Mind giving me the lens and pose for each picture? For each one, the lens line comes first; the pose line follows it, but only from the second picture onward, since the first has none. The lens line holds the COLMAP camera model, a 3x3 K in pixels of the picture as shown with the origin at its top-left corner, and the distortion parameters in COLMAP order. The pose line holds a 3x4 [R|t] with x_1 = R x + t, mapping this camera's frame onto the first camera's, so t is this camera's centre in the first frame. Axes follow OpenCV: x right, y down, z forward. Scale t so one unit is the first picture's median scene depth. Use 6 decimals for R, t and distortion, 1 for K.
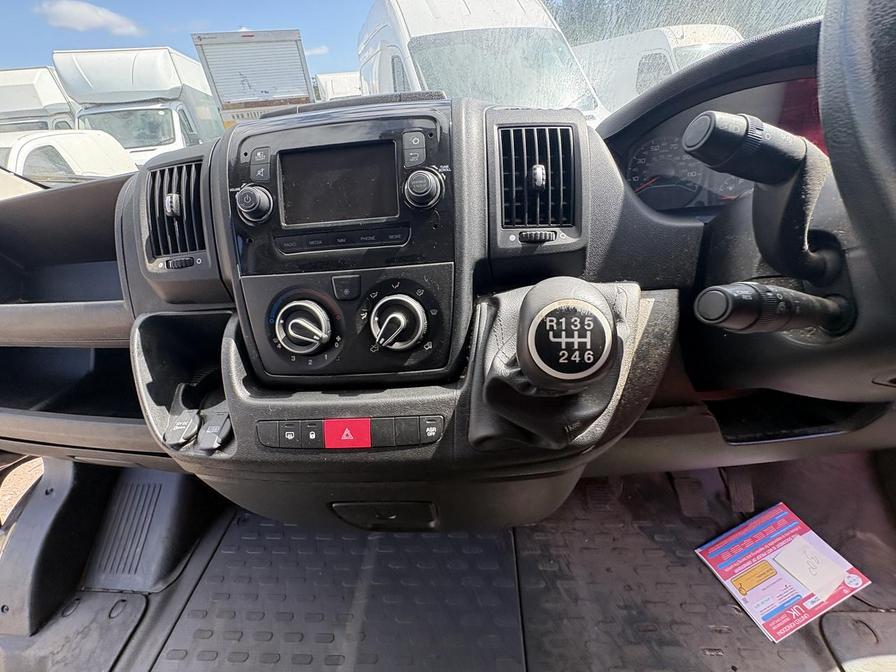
lens RADIAL K [[354.6, 0, 448.0], [0, 354.6, 336.0], [0, 0, 1]] dist [0.001144, 0.000514]
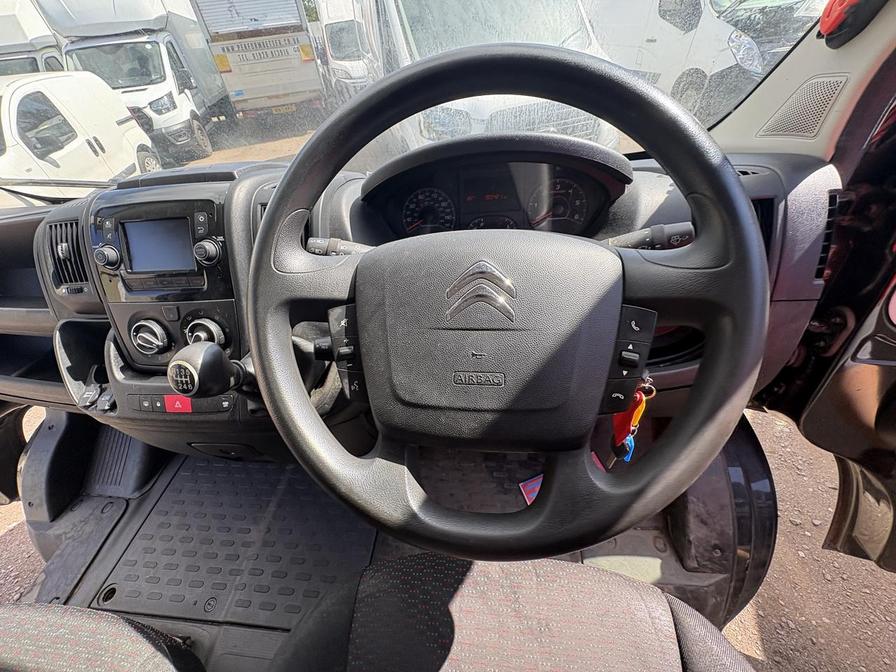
lens RADIAL K [[355.1, 0, 447.3], [0, 355.1, 336.4], [0, 0, 1]] dist [0.002401, 0.000554]
pose [[0.998932, 0.019290, -0.041982, 0.531278], [-0.012795, 0.988631, 0.149818, -0.153248], [0.044395, -0.149121, 0.987822, -0.270054]]
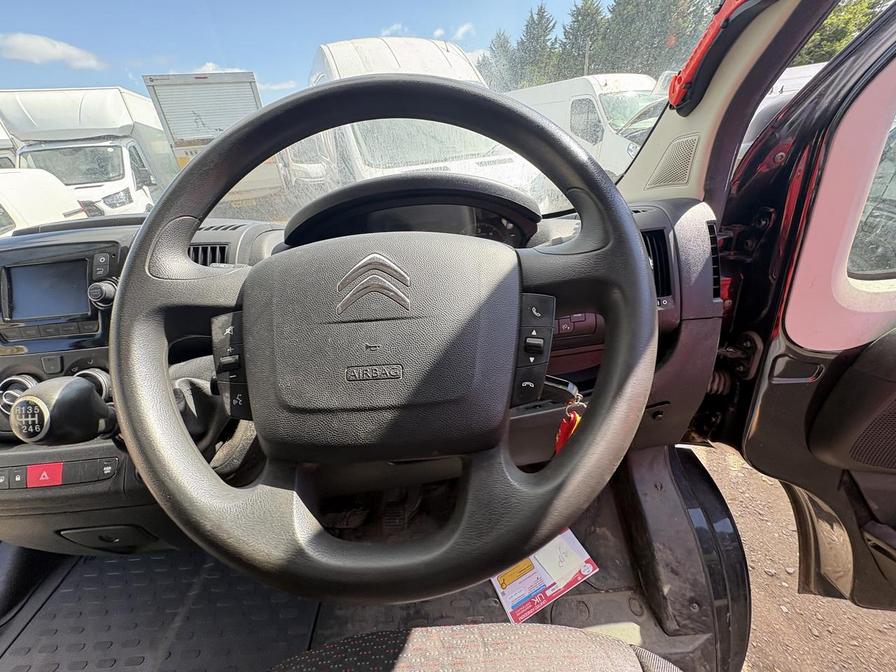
lens RADIAL K [[355.1, 0, 447.3], [0, 355.1, 336.4], [0, 0, 1]] dist [0.002401, 0.000554]
pose [[0.997276, -0.034948, 0.064958, 0.605918], [0.039064, 0.997235, -0.063213, -0.053689], [-0.062570, 0.065578, 0.995884, -0.244760]]
